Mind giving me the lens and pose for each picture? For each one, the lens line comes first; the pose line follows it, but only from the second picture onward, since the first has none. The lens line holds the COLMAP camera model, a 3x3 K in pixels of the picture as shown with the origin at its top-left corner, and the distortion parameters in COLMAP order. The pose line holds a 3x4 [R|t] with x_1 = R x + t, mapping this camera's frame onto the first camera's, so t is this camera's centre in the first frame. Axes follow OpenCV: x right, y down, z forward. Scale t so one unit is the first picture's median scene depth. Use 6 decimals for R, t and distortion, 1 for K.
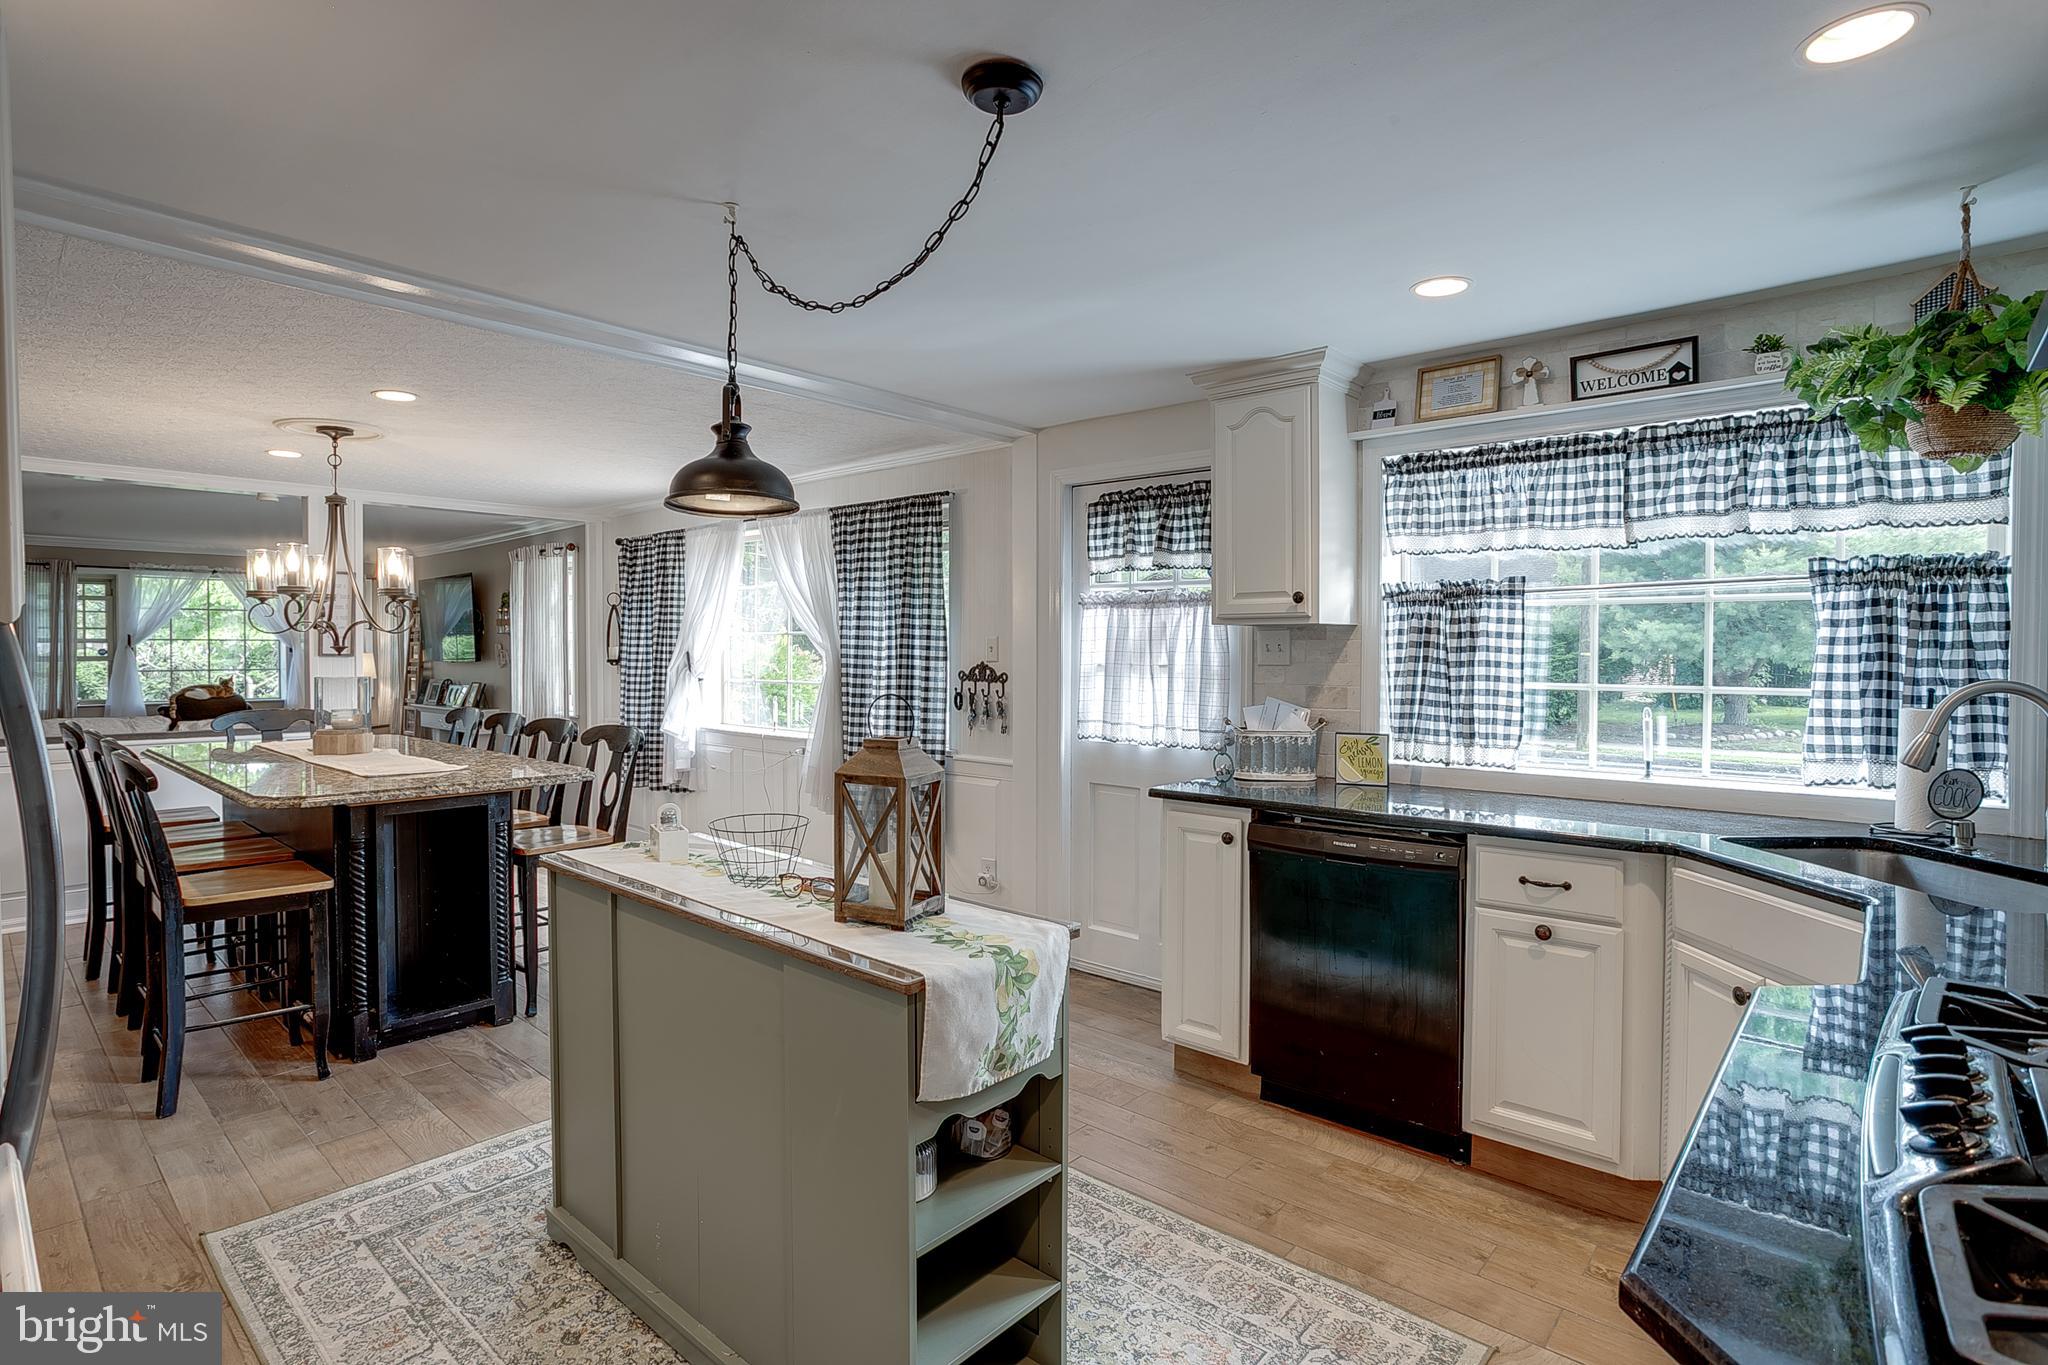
lens RADIAL K [[1050.2, 0, 1010.6], [0, 1050.2, 673.9], [0, 0, 1]] dist [-0.089397, 0.058499]
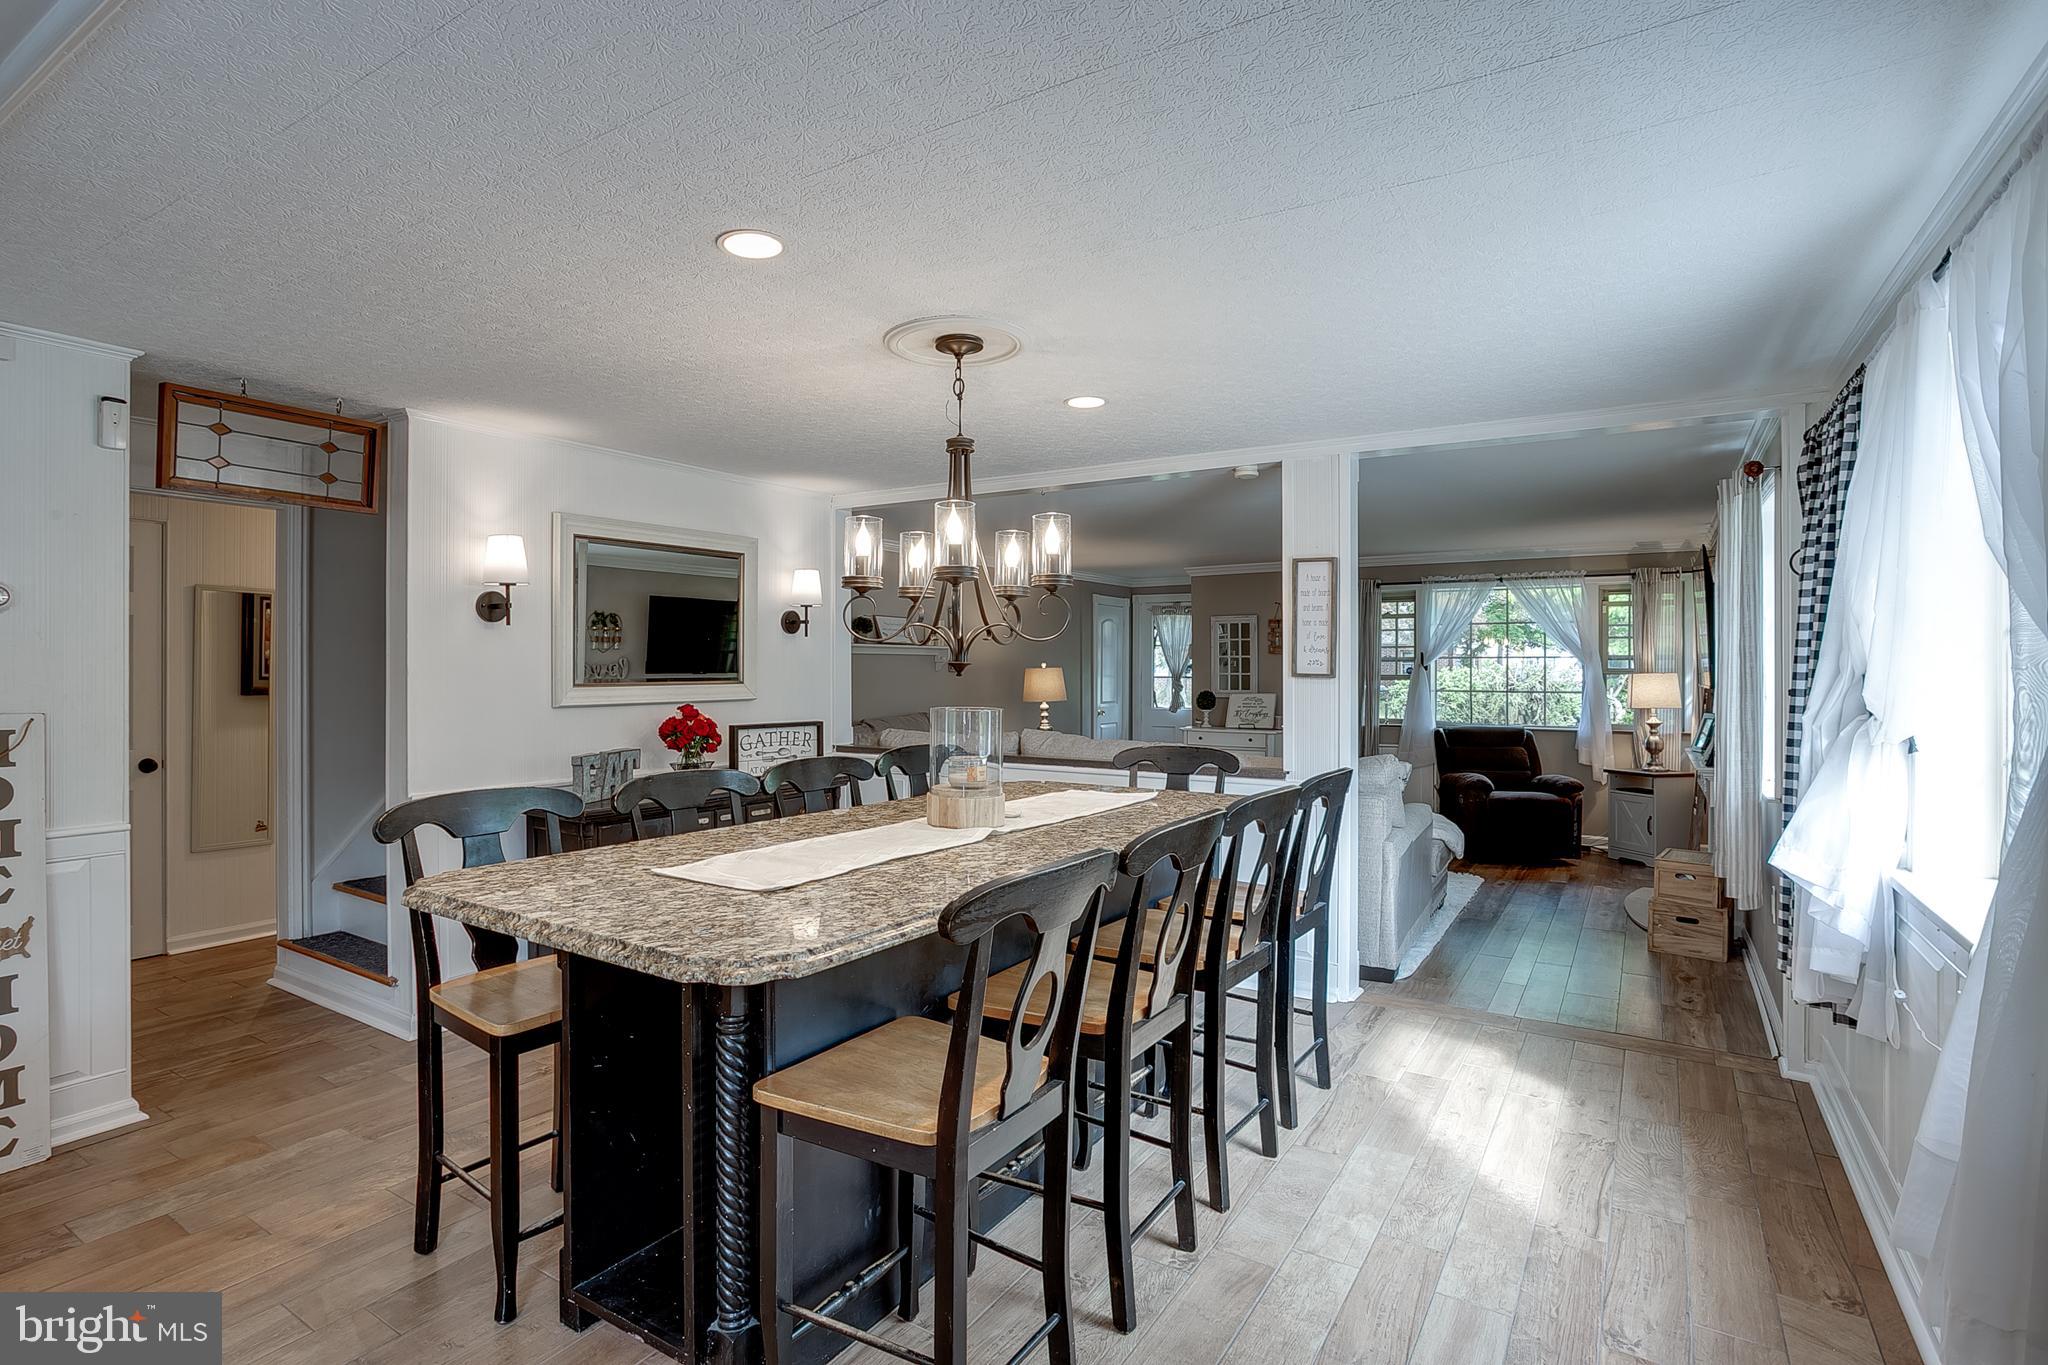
lens RADIAL K [[1019.6, 0, 994.1], [0, 1019.6, 668.8], [0, 0, 1]] dist [-0.063104, 0.033541]
pose [[0.160385, 0.001191, -0.987054, 0.001522], [-0.025889, 0.999660, -0.003000, -0.017319], [0.986715, 0.026035, 0.160362, 0.764345]]
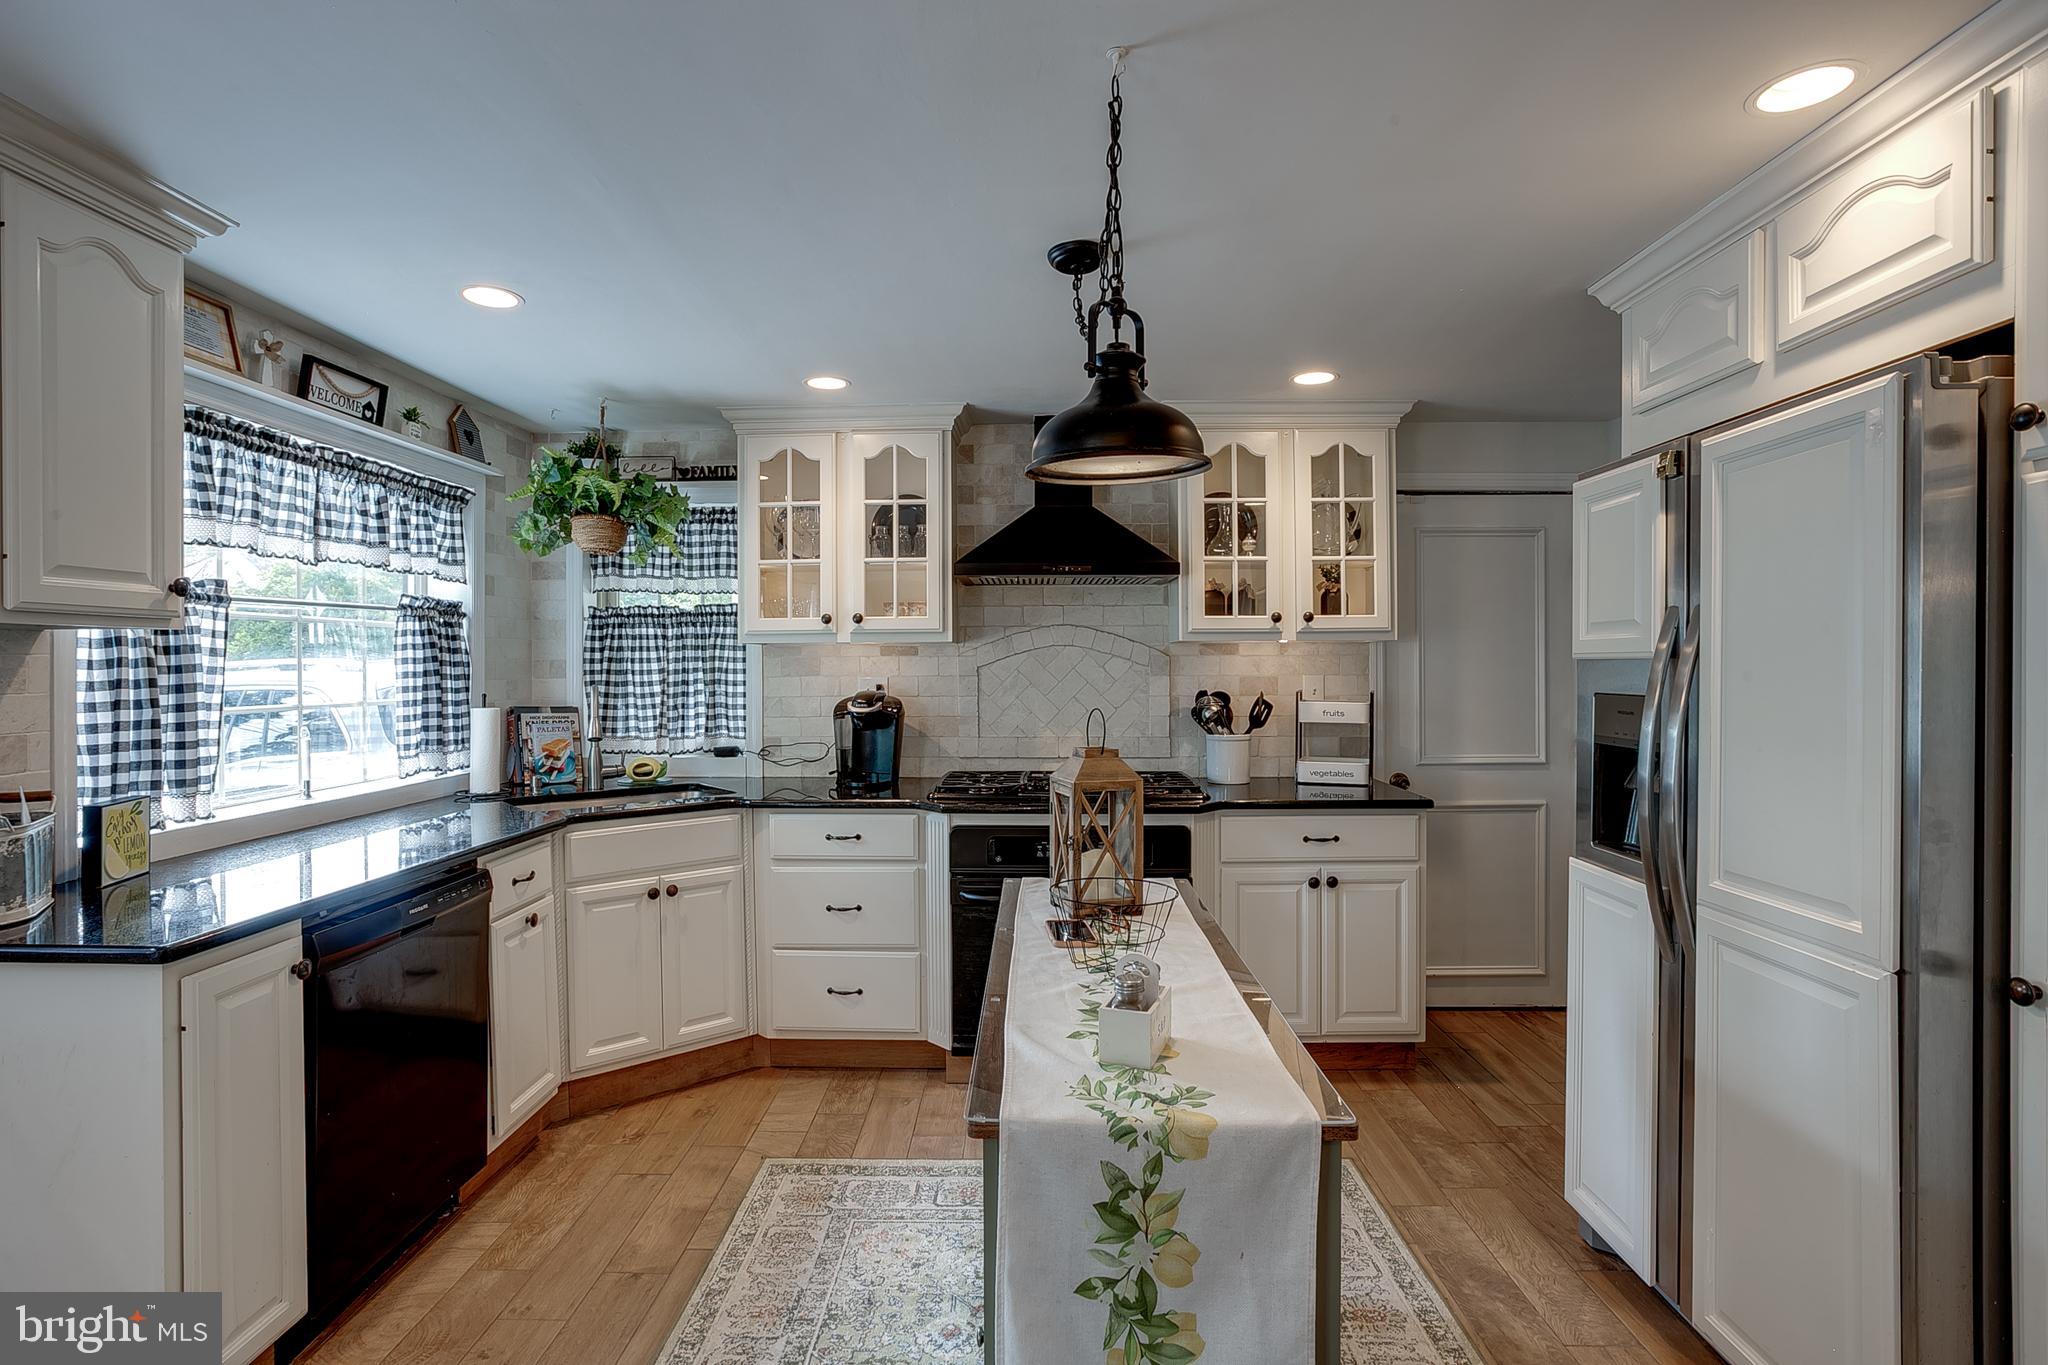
lens RADIAL K [[1019.6, 0, 994.1], [0, 1019.6, 668.8], [0, 0, 1]] dist [-0.063104, 0.033541]
pose [[-0.646622, -0.001777, 0.762809, -0.316887], [0.020178, 0.999607, 0.019434, -0.016482], [-0.762544, 0.027959, -0.646332, 0.647471]]
